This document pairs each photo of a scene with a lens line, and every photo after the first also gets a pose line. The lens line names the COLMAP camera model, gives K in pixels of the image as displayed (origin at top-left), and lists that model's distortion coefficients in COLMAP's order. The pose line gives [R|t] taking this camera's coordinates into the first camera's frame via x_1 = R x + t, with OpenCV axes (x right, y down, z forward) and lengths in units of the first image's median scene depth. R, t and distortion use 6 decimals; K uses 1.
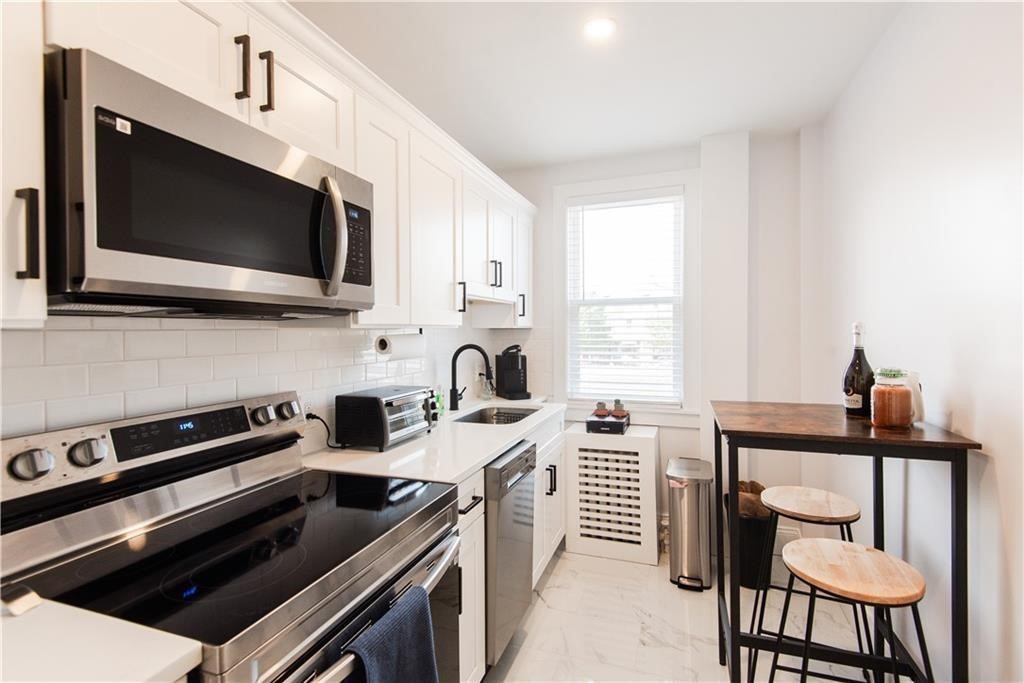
lens RADIAL K [[458.3, 0, 519.8], [0, 458.3, 328.5], [0, 0, 1]] dist [0.021303, -0.008955]
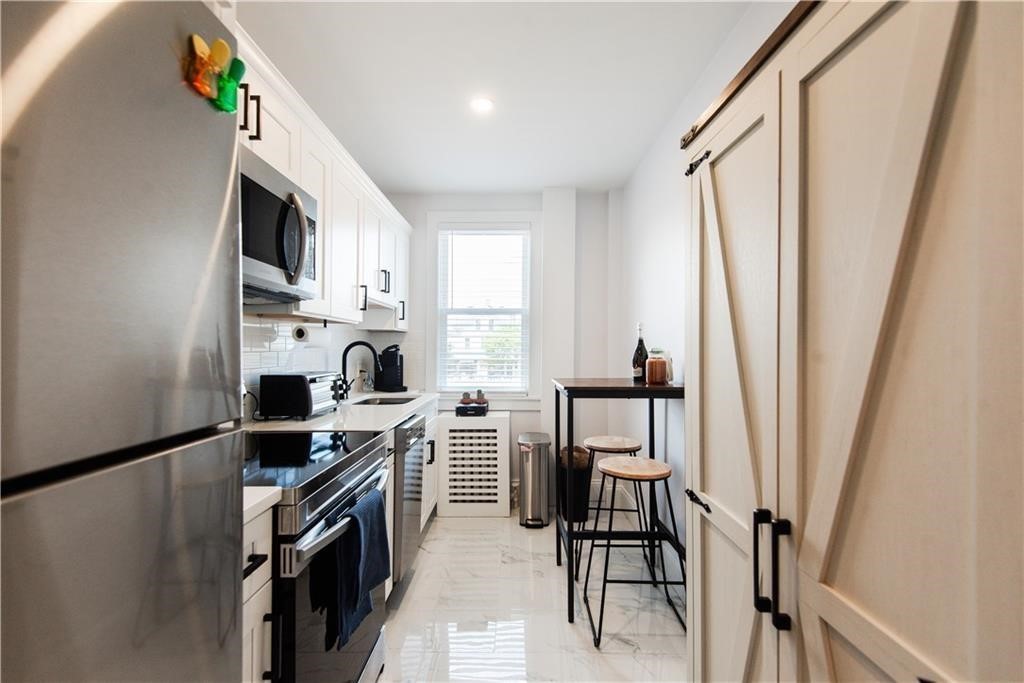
lens RADIAL K [[458.3, 0, 503.4], [0, 458.3, 346.0], [0, 0, 1]] dist [0.021303, -0.008955]
pose [[0.947948, 0.012035, 0.318197, -0.158928], [-0.008421, 0.999884, -0.012729, 0.068933], [-0.318314, 0.009387, 0.947939, -0.254778]]
